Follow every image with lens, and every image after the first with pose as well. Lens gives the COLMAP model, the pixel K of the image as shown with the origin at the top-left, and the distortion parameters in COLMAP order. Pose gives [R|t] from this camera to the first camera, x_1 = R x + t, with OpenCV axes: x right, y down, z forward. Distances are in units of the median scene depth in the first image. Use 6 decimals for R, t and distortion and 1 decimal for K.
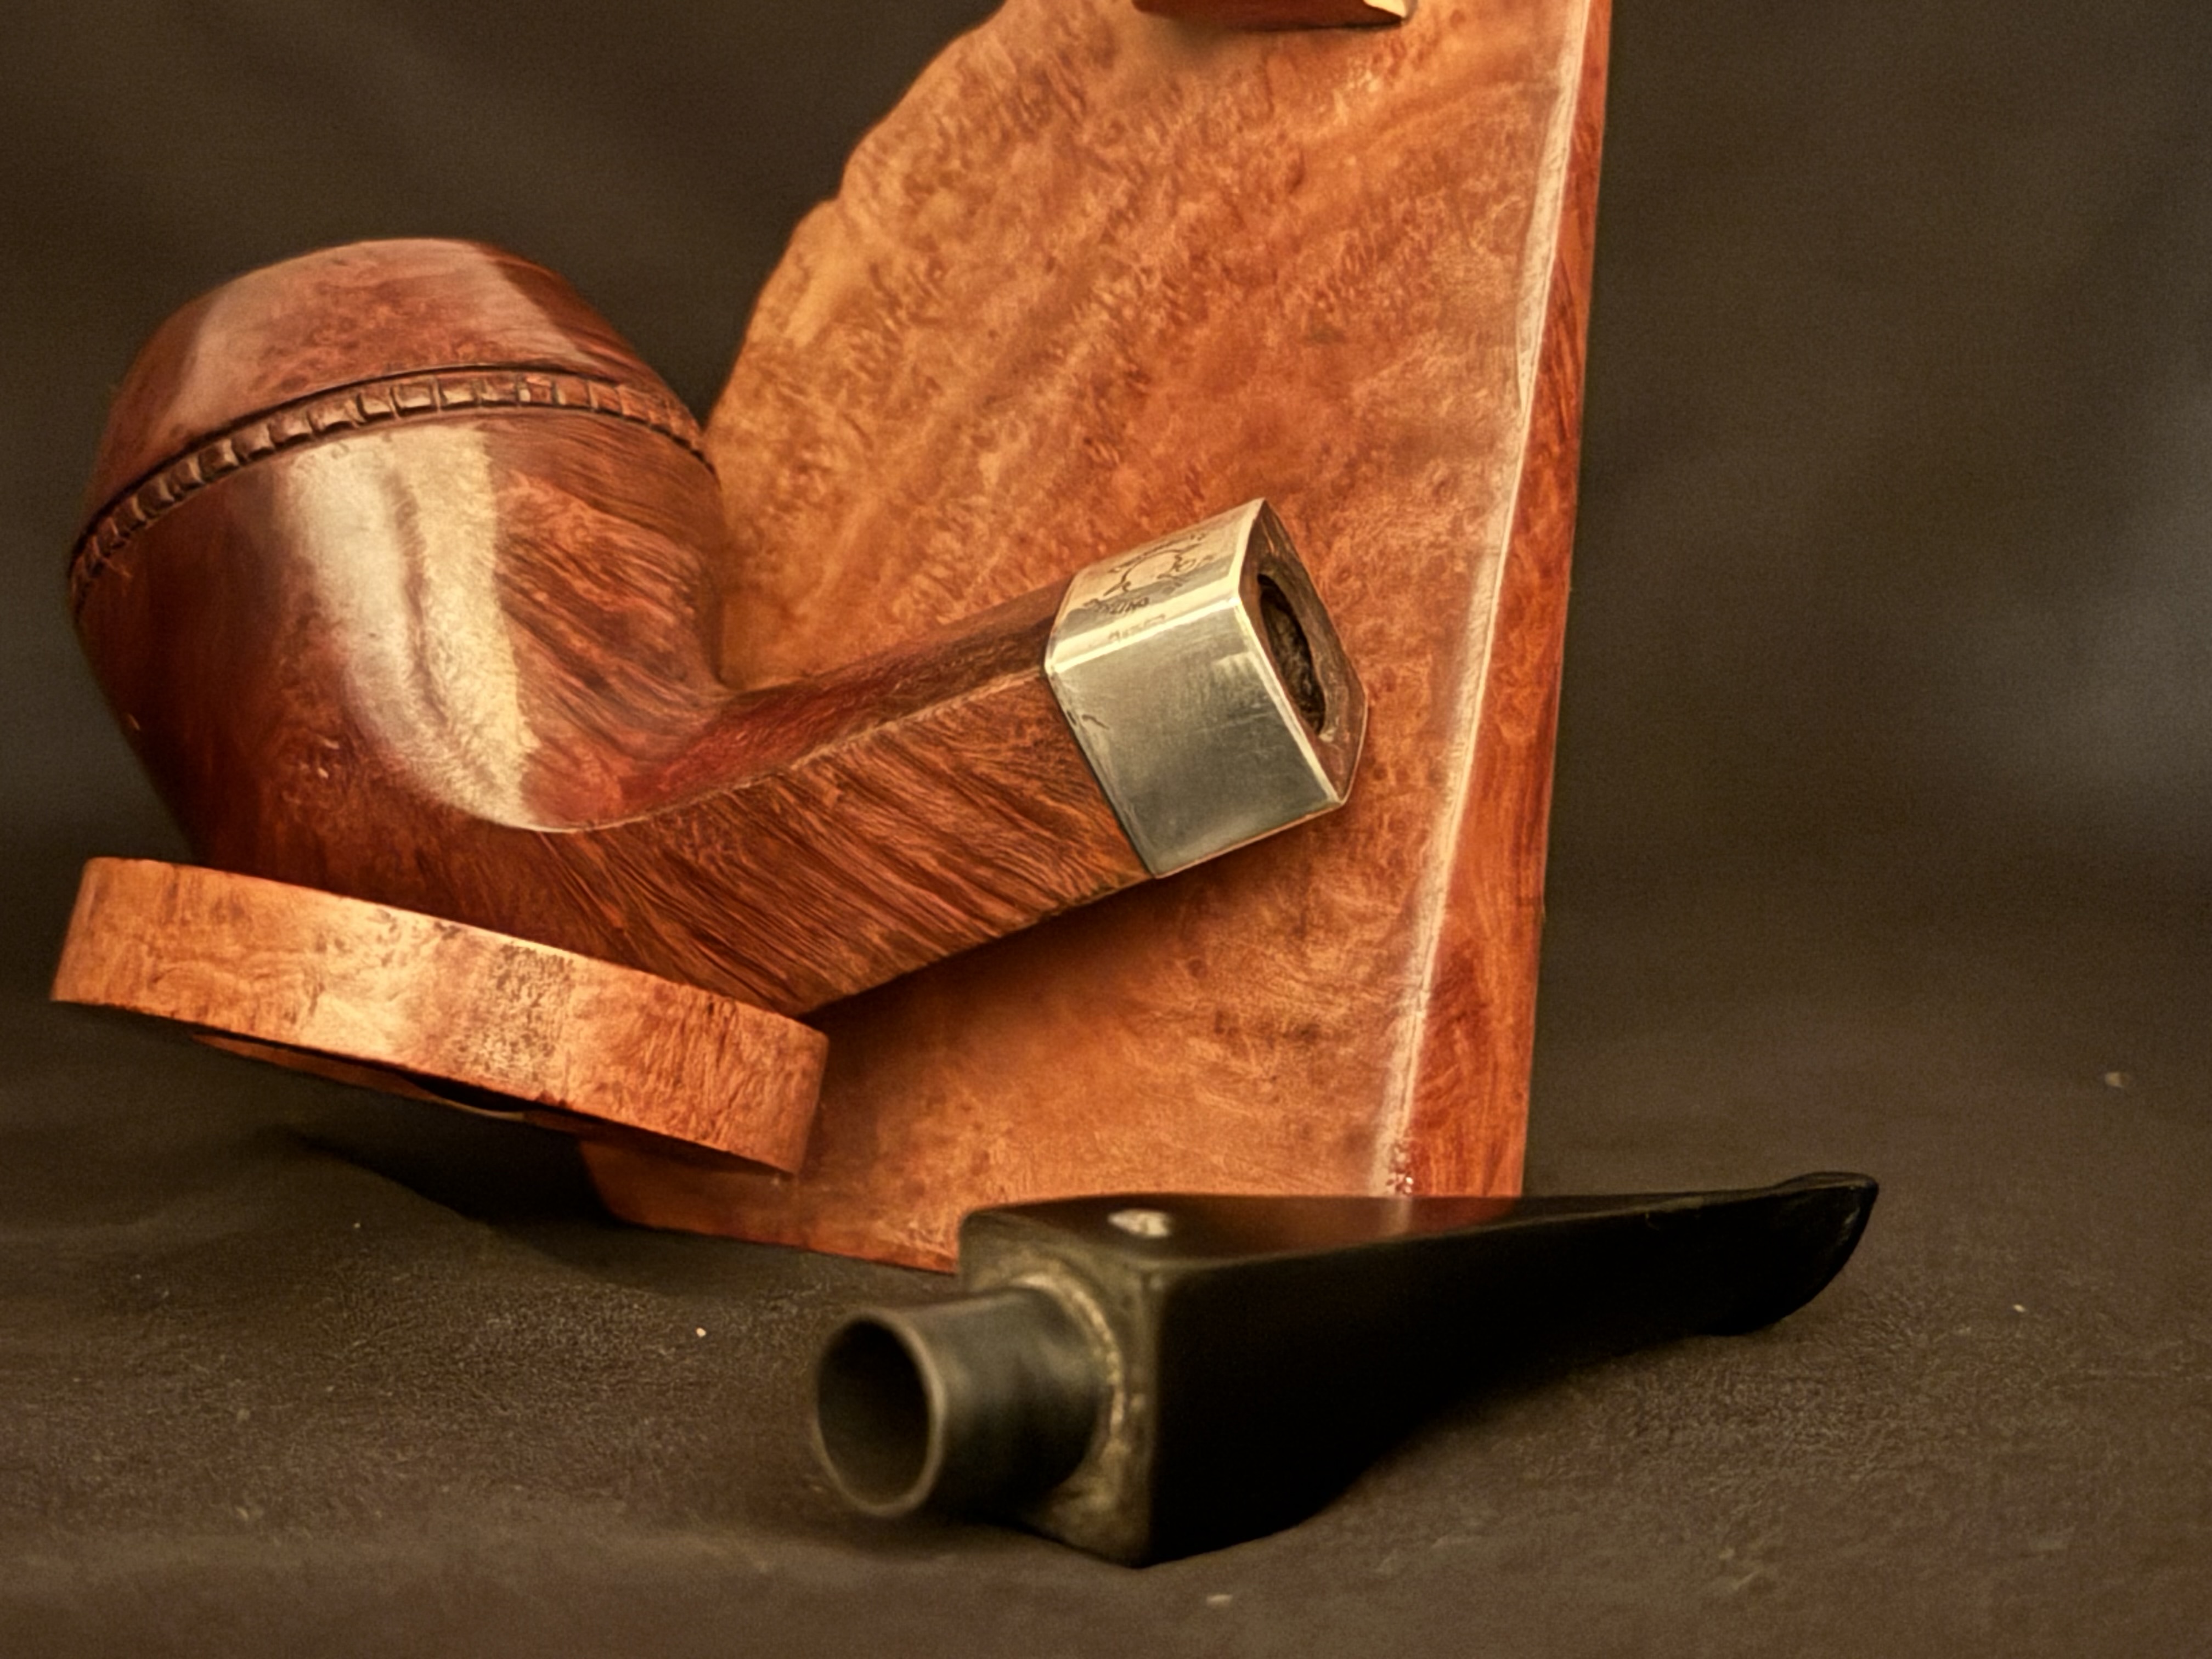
lens RADIAL K [[3954.9, 0, 1106.0], [0, 3954.9, 829.5], [0, 0, 1]] dist [0.097475, 0.263996]
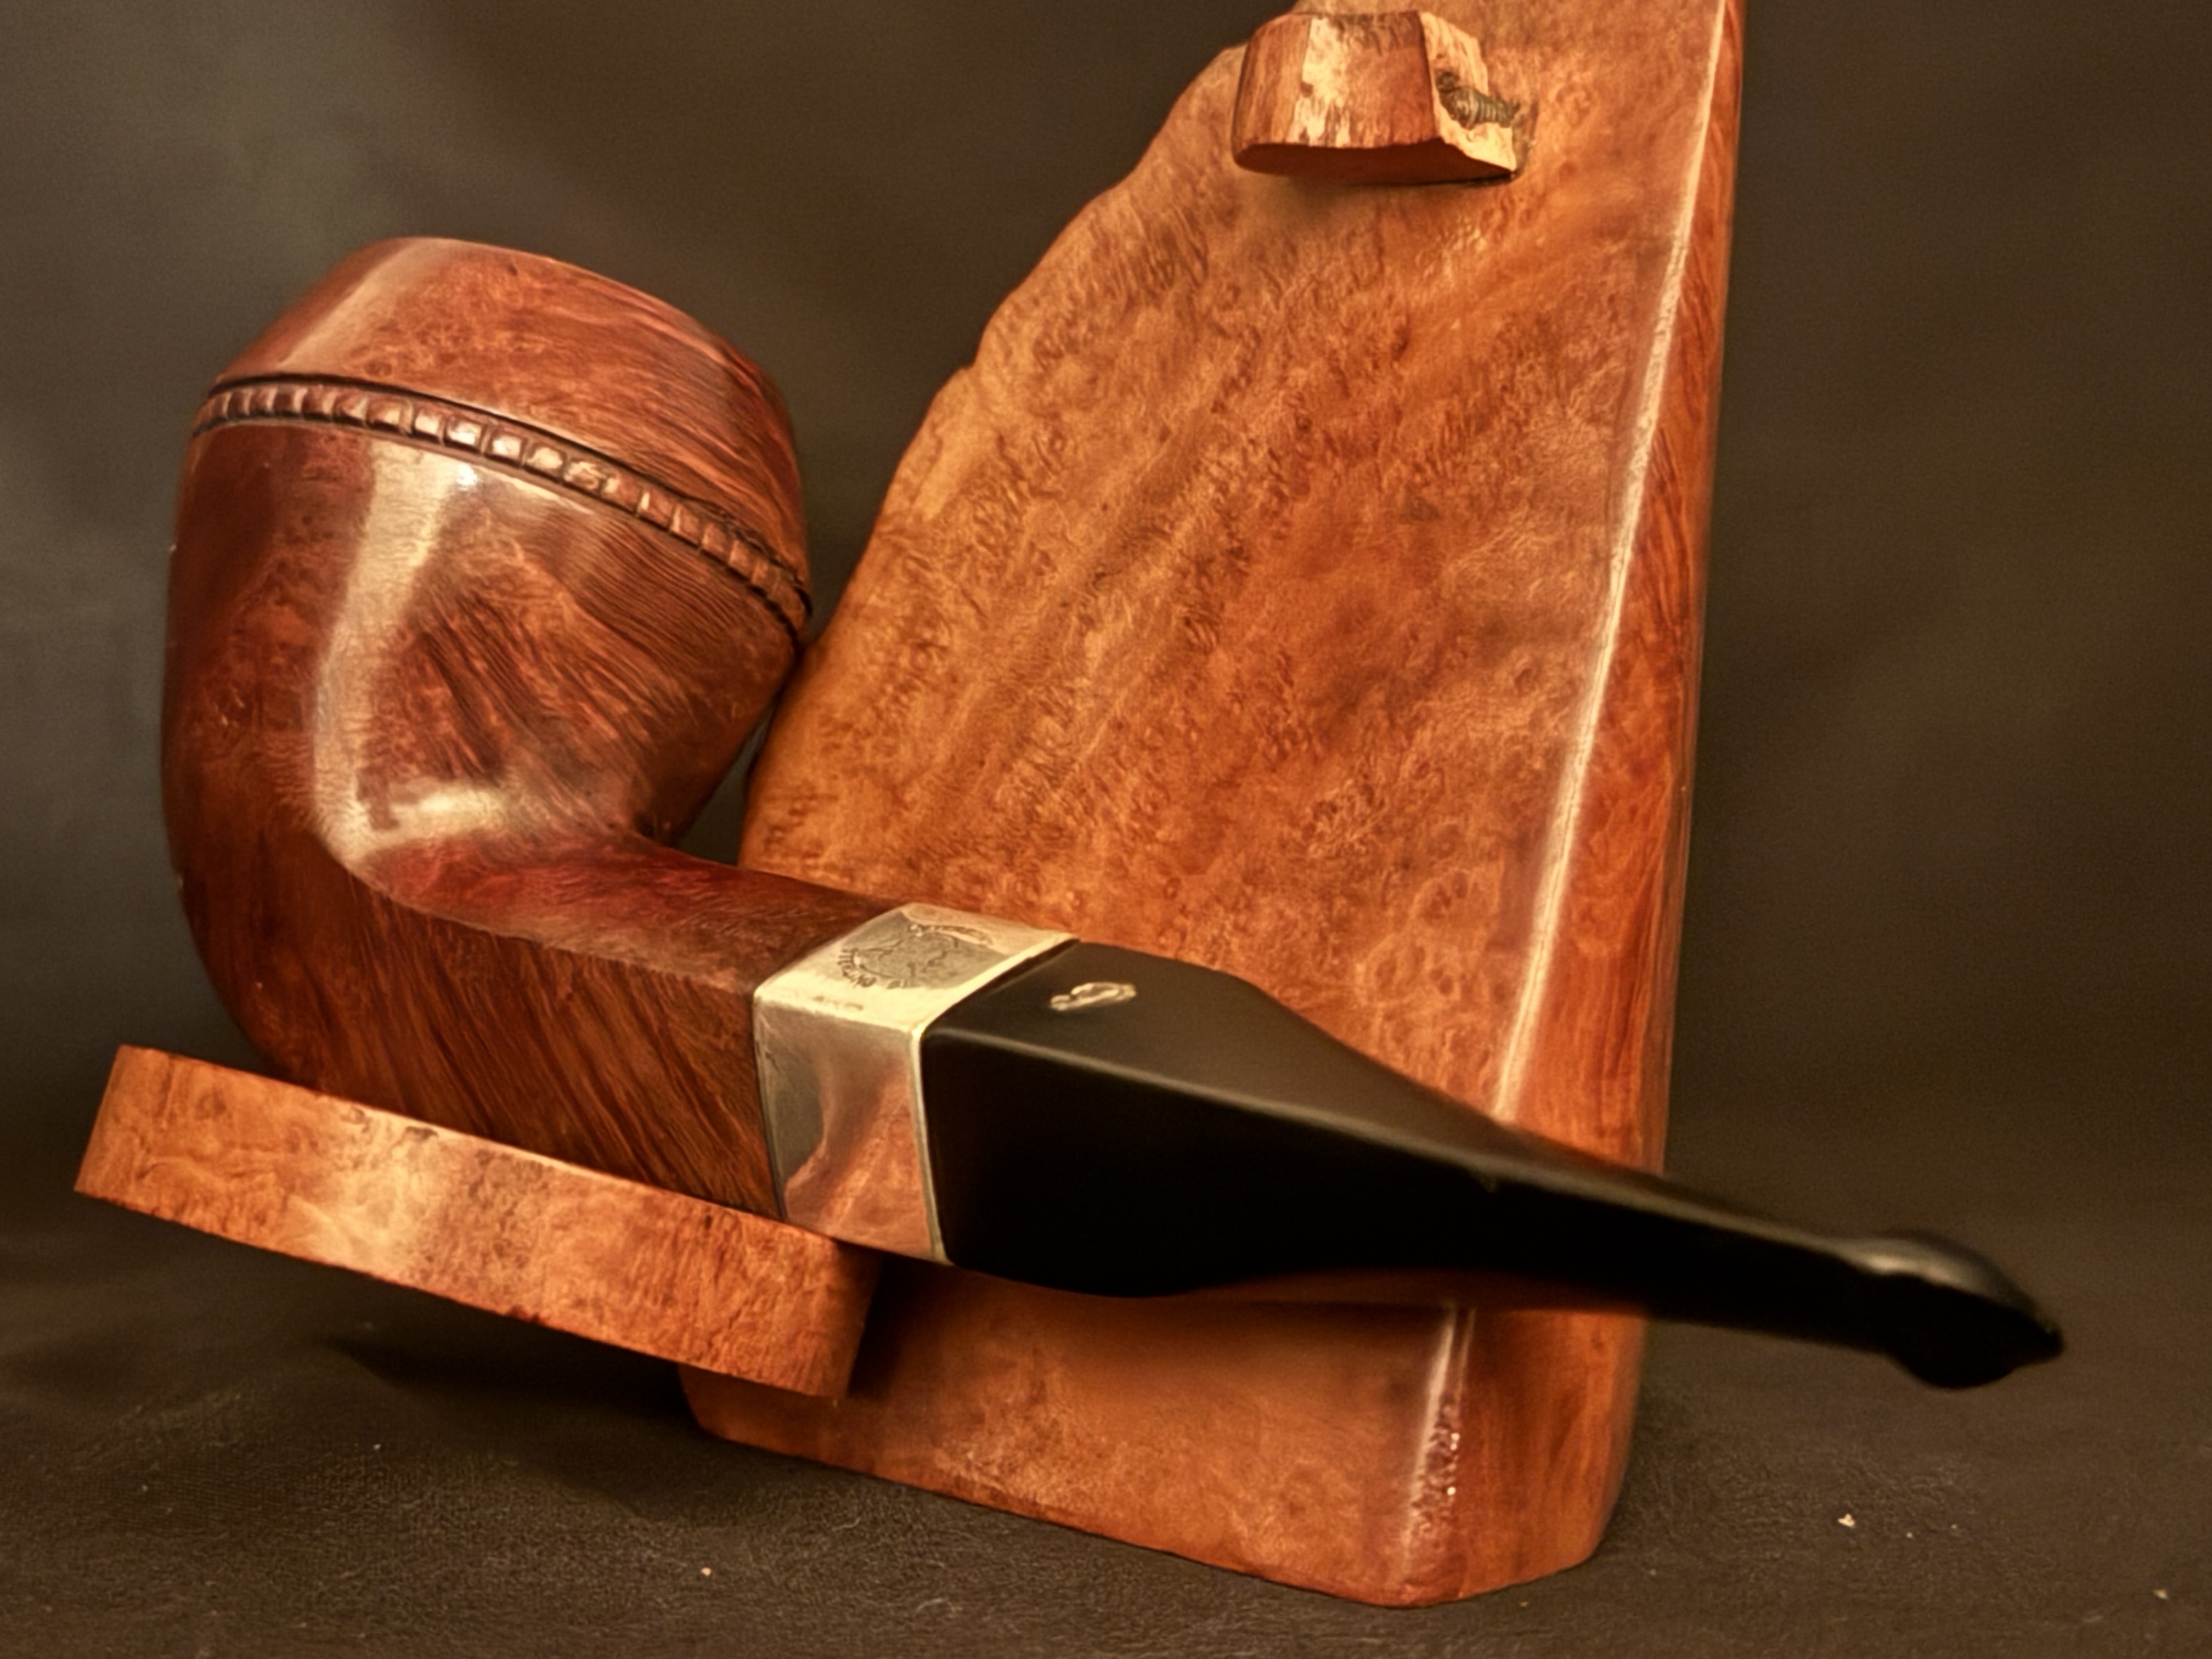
lens RADIAL K [[3954.9, 0, 1106.0], [0, 3954.9, 829.5], [0, 0, 1]] dist [0.097475, 0.263996]
pose [[0.985001, 0.016977, -0.171711, 0.143464], [-0.023509, 0.999072, -0.036079, -0.015157], [0.170939, 0.039575, 0.984487, 0.077560]]
